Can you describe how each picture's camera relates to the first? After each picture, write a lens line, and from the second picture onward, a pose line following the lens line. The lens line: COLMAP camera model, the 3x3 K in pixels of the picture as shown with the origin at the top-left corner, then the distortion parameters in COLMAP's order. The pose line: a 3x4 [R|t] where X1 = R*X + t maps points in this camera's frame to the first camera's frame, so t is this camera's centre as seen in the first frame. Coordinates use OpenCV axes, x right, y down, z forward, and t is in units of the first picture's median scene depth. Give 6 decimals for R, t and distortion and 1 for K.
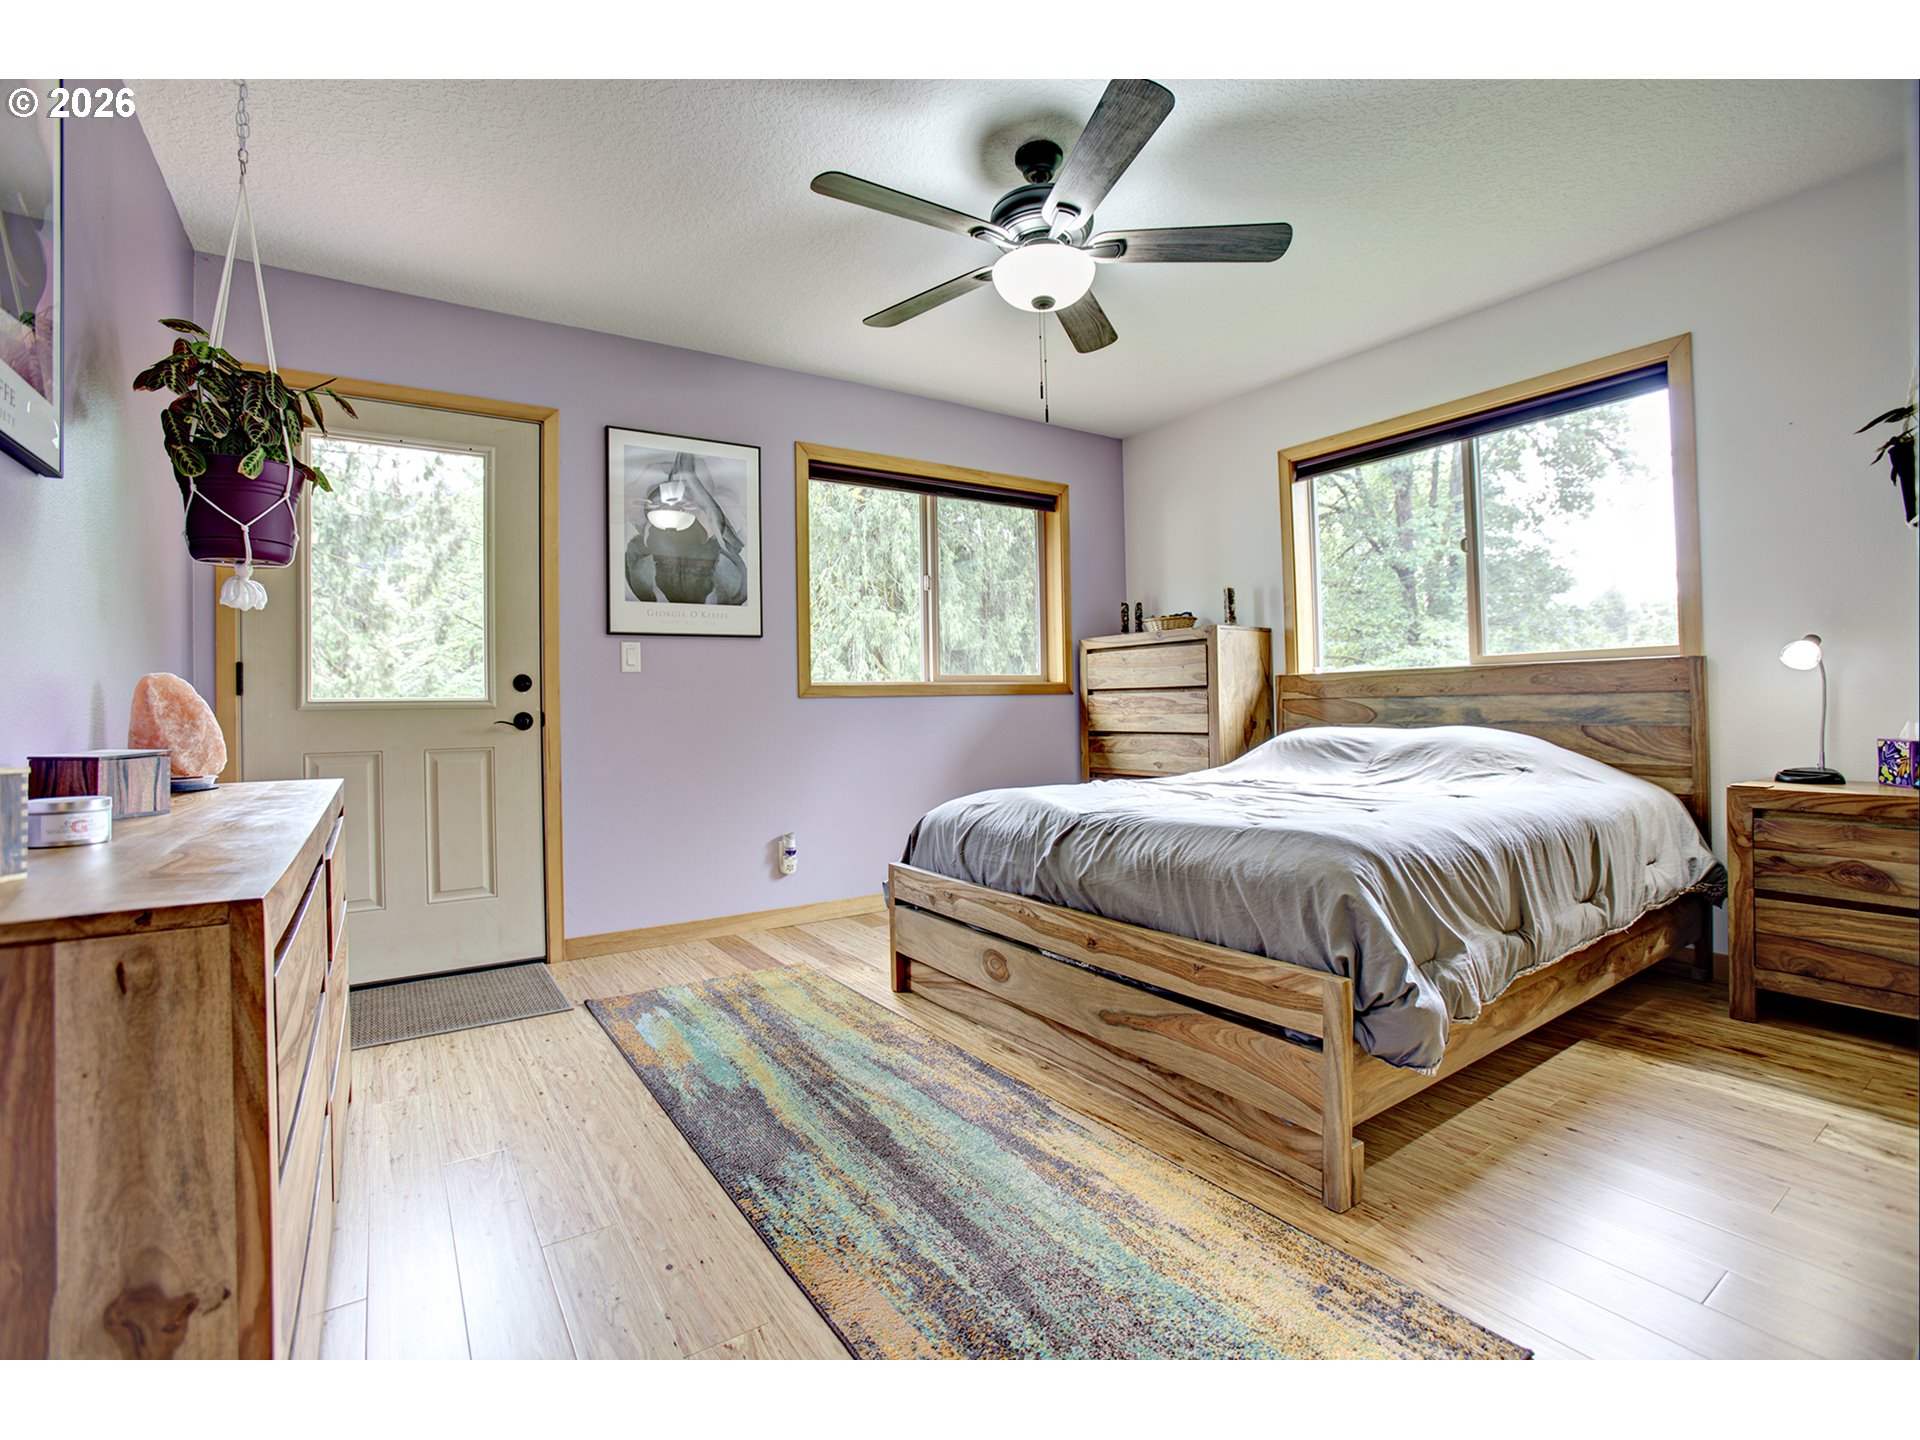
lens RADIAL K [[866.5, 0, 945.0], [0, 866.5, 703.8], [0, 0, 1]] dist [-0.070385, 0.027413]
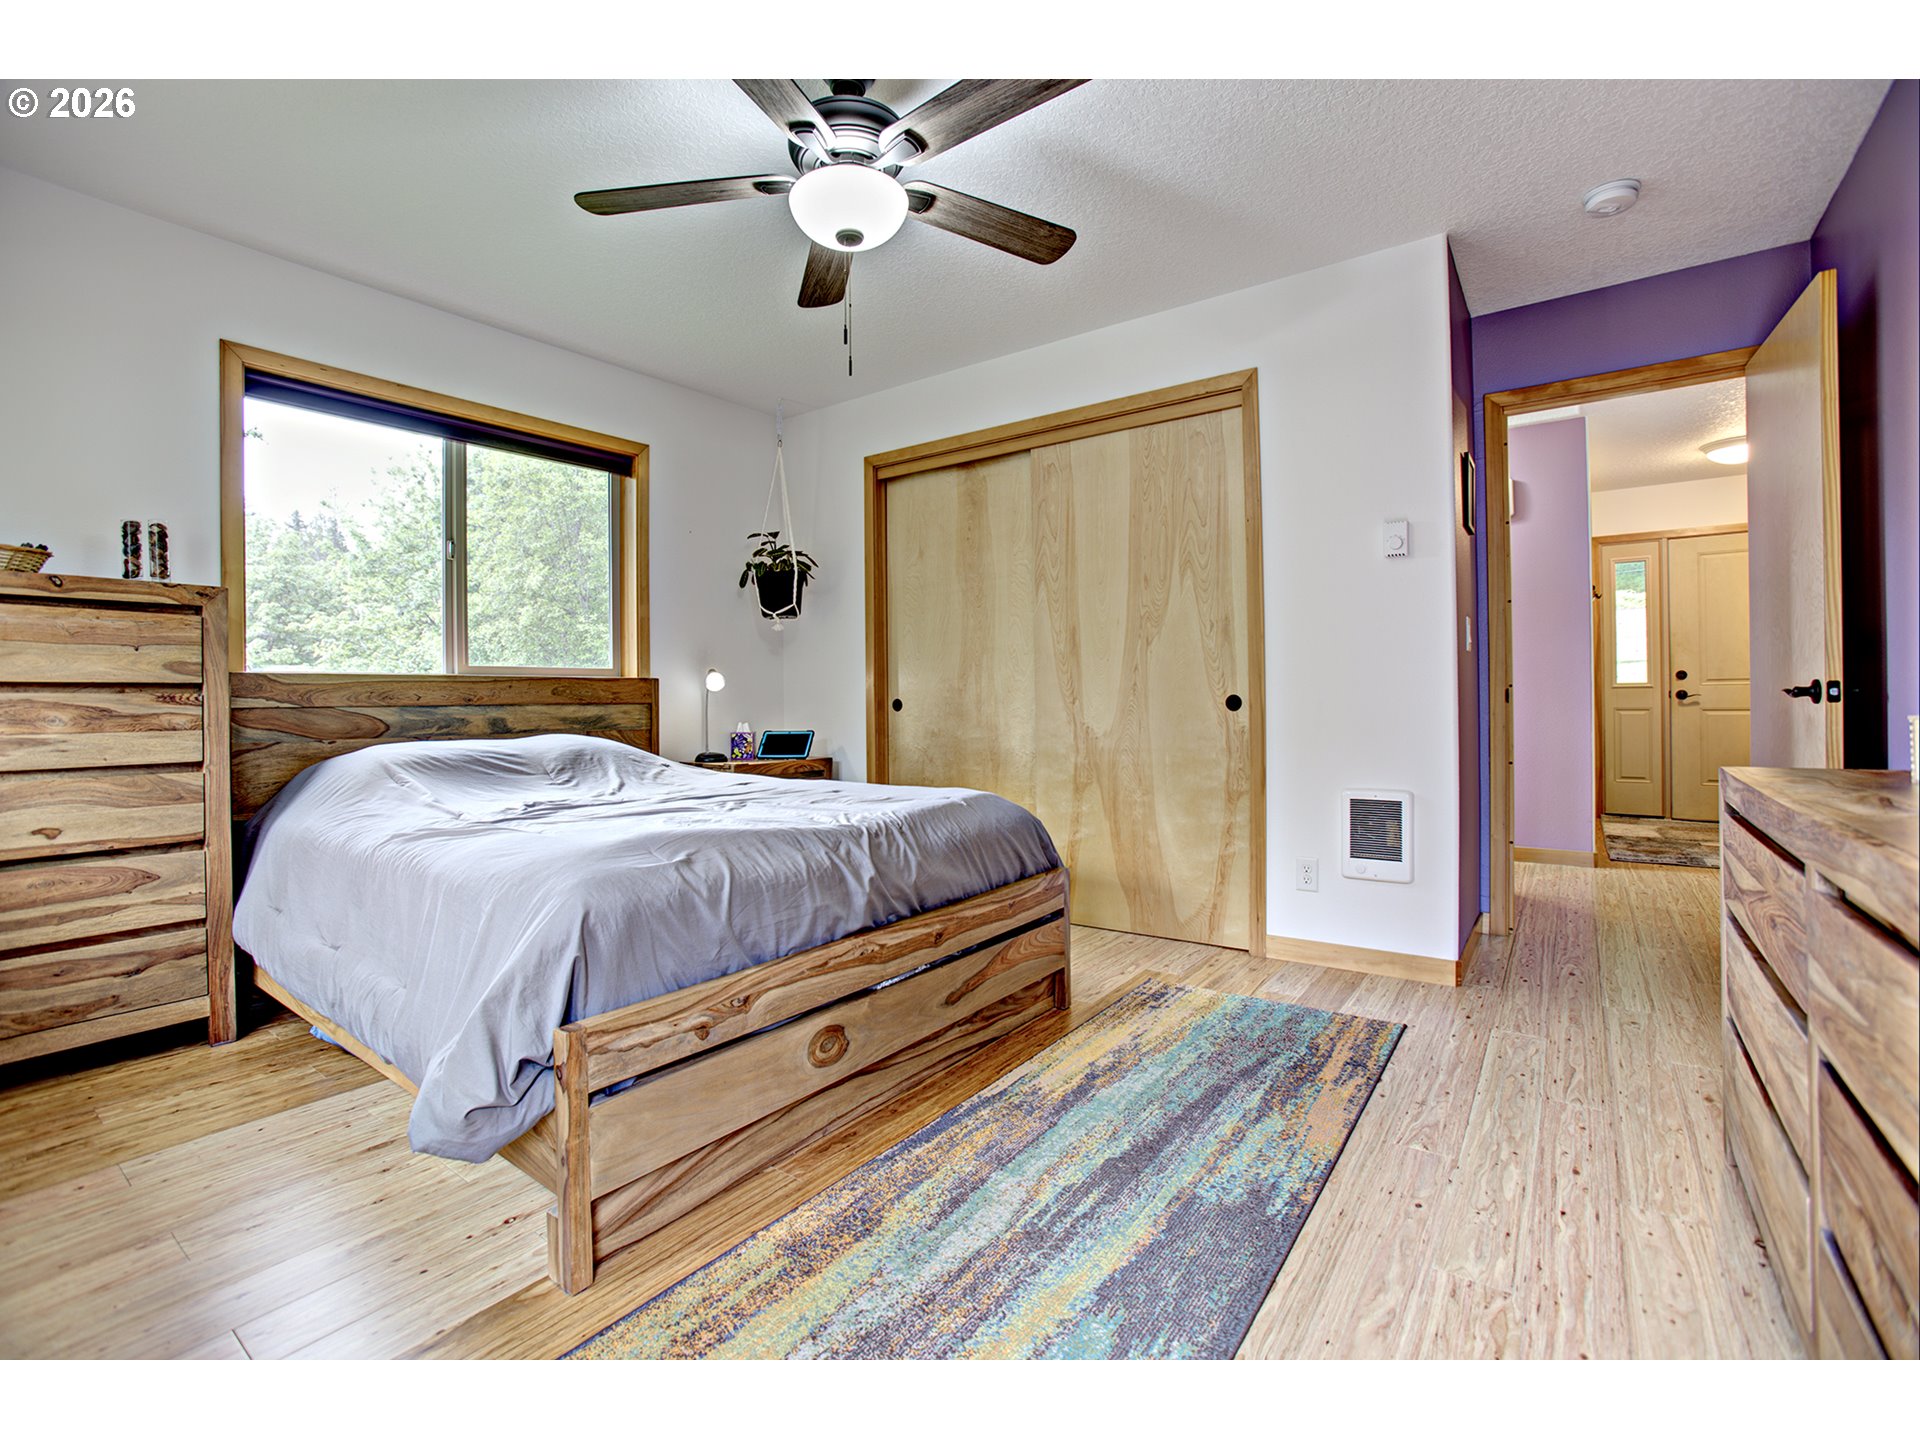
lens RADIAL K [[866.5, 0, 945.0], [0, 866.5, 703.8], [0, 0, 1]] dist [-0.070385, 0.027413]
pose [[-0.331562, 0.020119, 0.943219, -0.784982], [0.014434, 0.999764, -0.016251, 0.019281], [-0.943323, 0.008226, -0.331774, 1.307936]]
